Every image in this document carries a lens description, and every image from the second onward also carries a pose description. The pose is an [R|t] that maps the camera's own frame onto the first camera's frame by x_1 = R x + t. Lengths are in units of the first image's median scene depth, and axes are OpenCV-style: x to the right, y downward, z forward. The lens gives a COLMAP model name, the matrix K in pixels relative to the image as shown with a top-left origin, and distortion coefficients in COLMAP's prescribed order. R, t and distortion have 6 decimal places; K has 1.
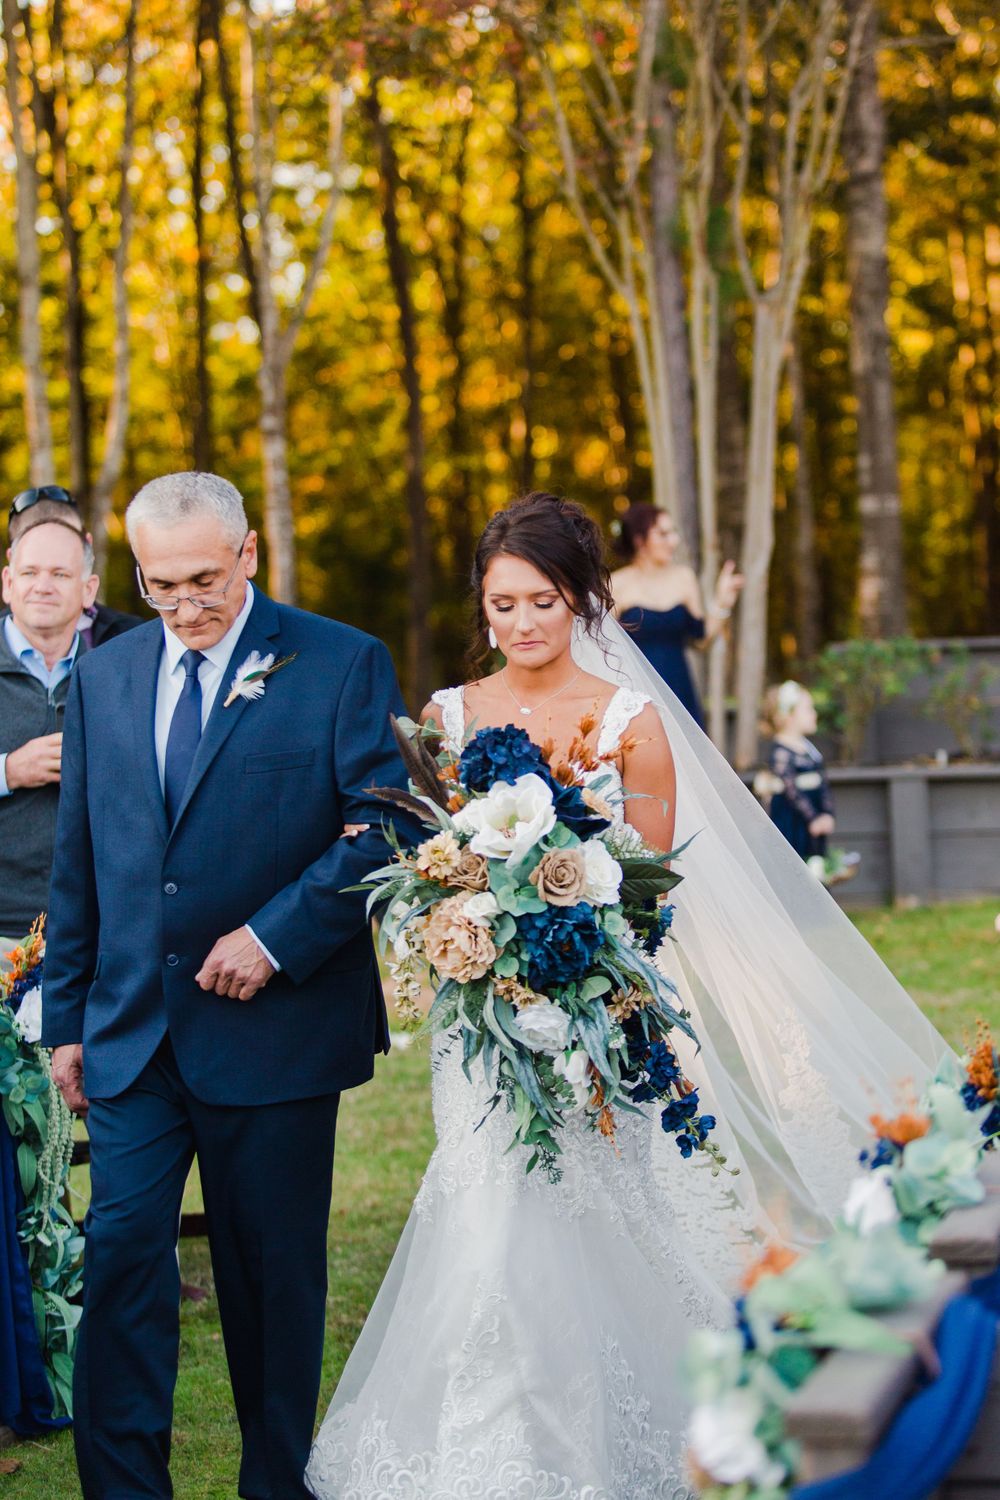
lens RADIAL K [[3959.5, 0, 500.0], [0, 3959.5, 750.0], [0, 0, 1]] dist [-0.062200, -0.039466]
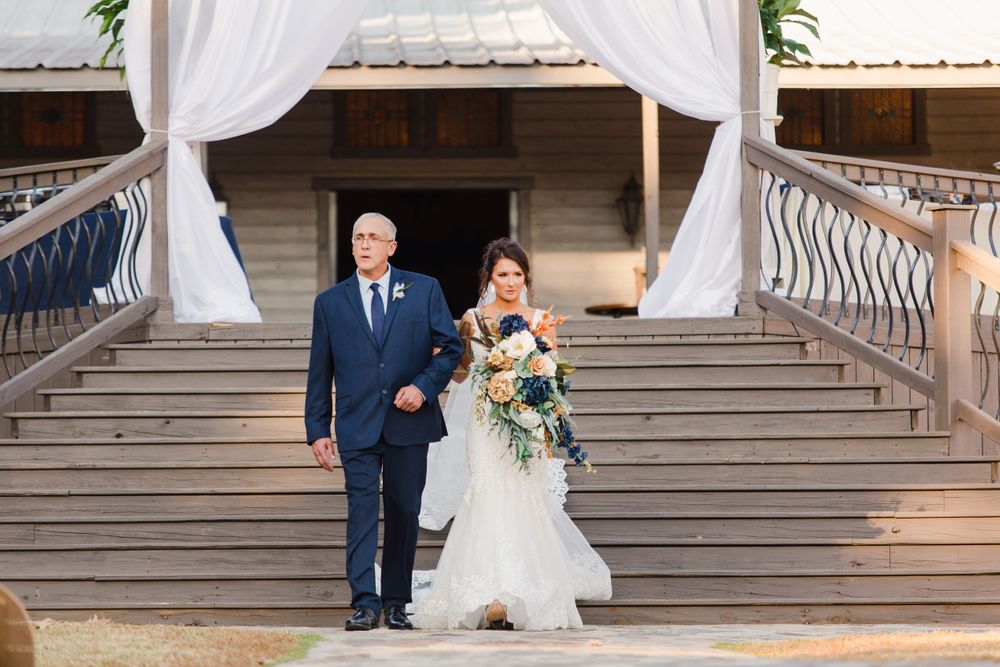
lens RADIAL K [[5761.9, 0, 500.0], [0, 5761.9, 333.5], [0, 0, 1]] dist [0.067156, -0.050172]
pose [[0.995878, 0.021967, 0.087997, -0.377303], [-0.021314, 0.999738, -0.008348, 0.043759], [-0.088158, 0.006438, 0.996086, -3.138161]]
